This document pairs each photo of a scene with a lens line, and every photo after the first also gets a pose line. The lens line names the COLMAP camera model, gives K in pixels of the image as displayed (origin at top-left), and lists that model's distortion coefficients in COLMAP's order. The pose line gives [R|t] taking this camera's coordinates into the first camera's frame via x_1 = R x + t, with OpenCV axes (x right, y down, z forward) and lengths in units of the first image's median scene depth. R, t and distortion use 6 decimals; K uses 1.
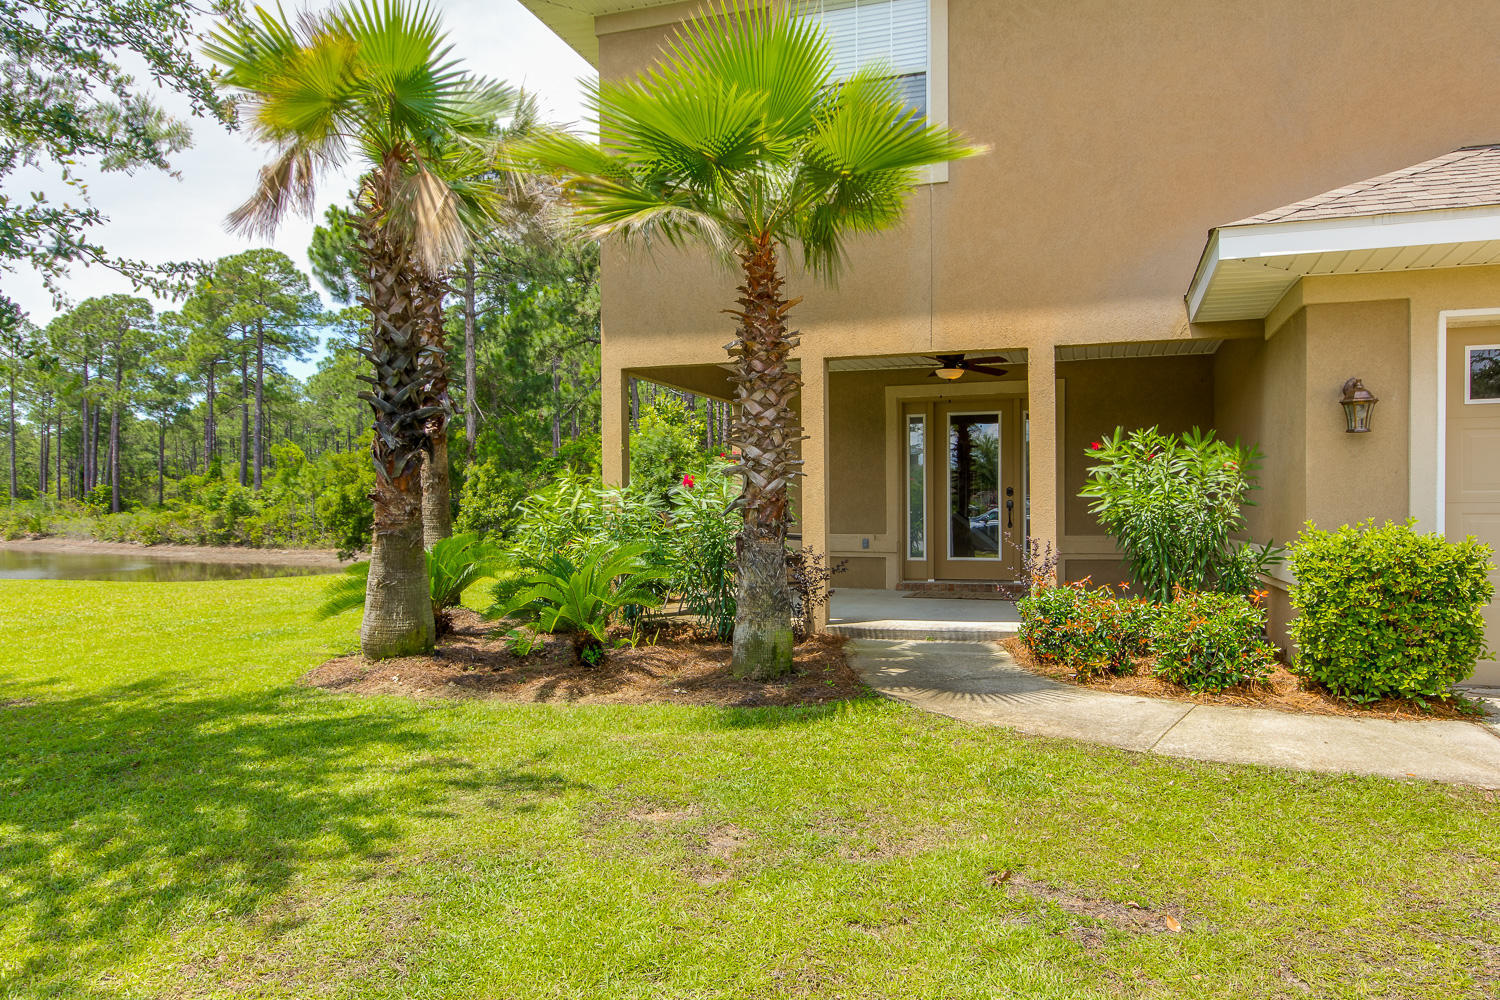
lens RADIAL K [[888.2, 0, 798.7], [0, 888.2, 521.9], [0, 0, 1]] dist [0.000801, -0.000009]
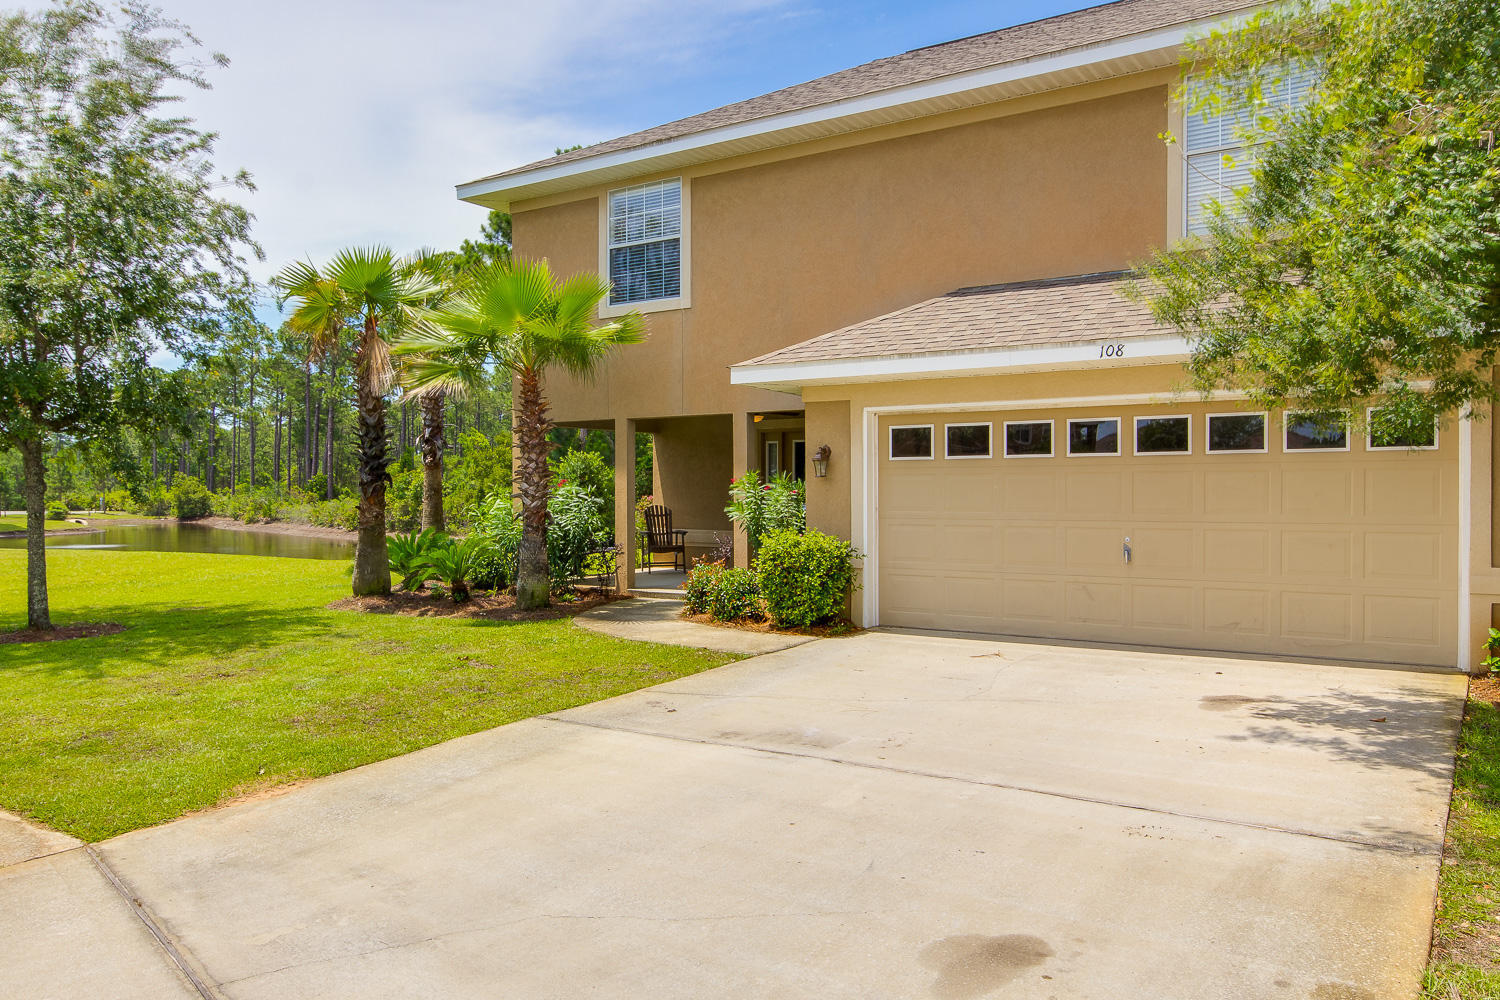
lens RADIAL K [[1050.3, 0, 757.1], [0, 1050.3, 507.9], [0, 0, 1]] dist [0.006679, 0.002289]
pose [[0.960168, 0.008747, -0.279286, 0.923691], [-0.009684, 0.999951, -0.001975, -0.030745], [0.279255, 0.004601, 0.960206, -0.862628]]
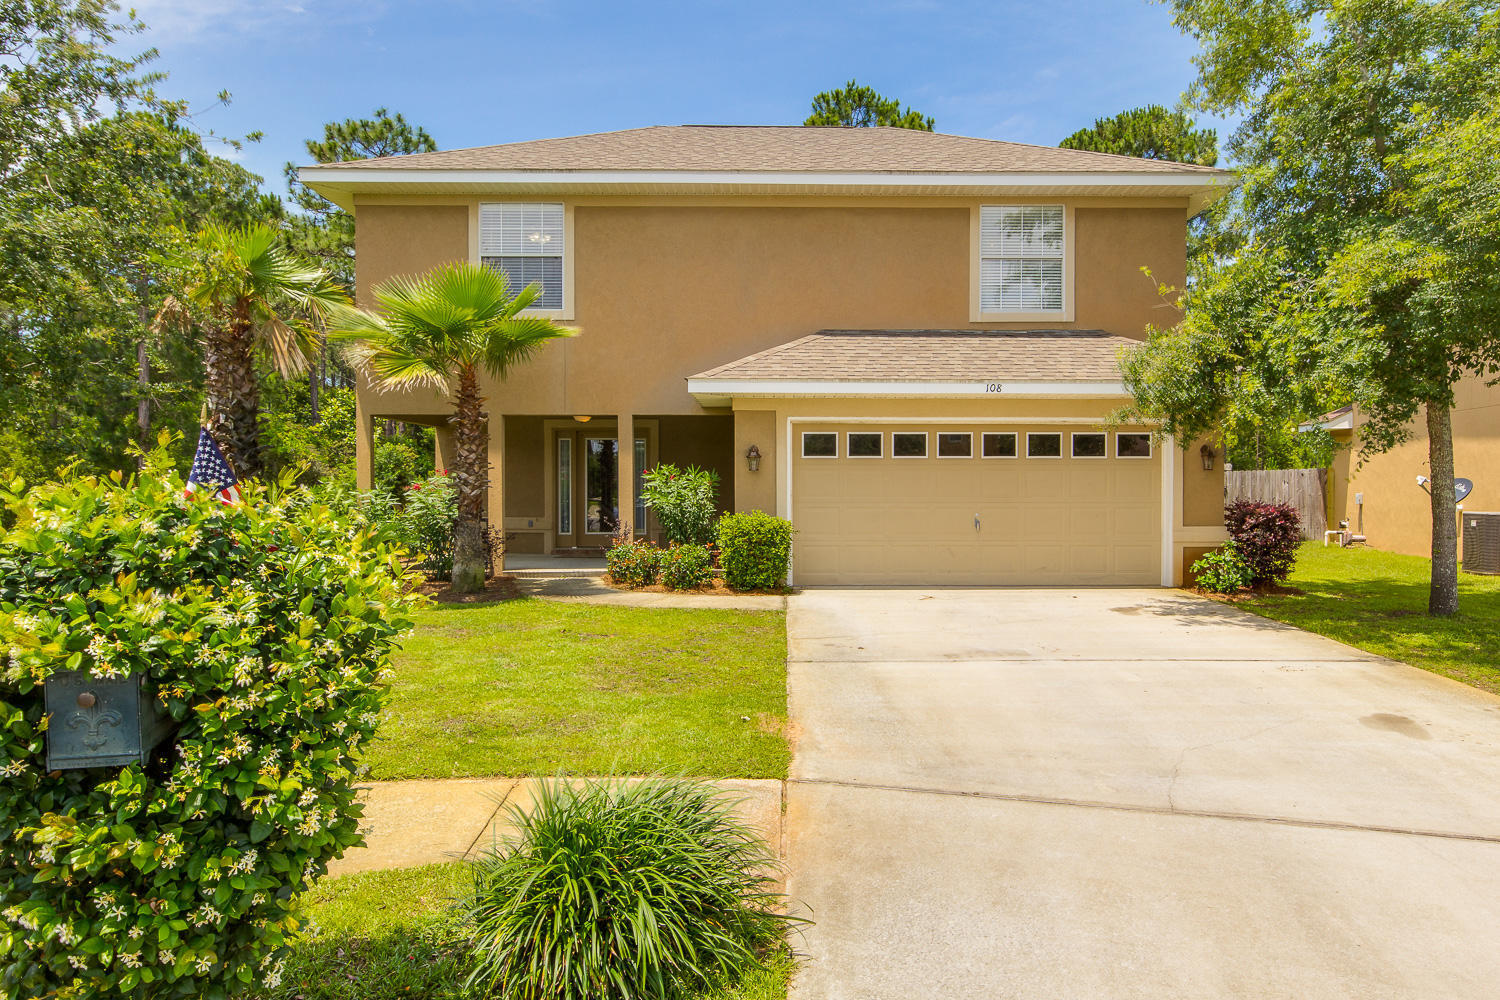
lens RADIAL K [[923.7, 0, 753.2], [0, 923.7, 495.5], [0, 0, 1]] dist [0.004705, 0.004624]
pose [[0.957075, 0.003301, 0.289821, -0.028259], [-0.000777, 0.999961, -0.008823, -0.016584], [-0.289839, 0.008219, 0.957040, -1.008435]]
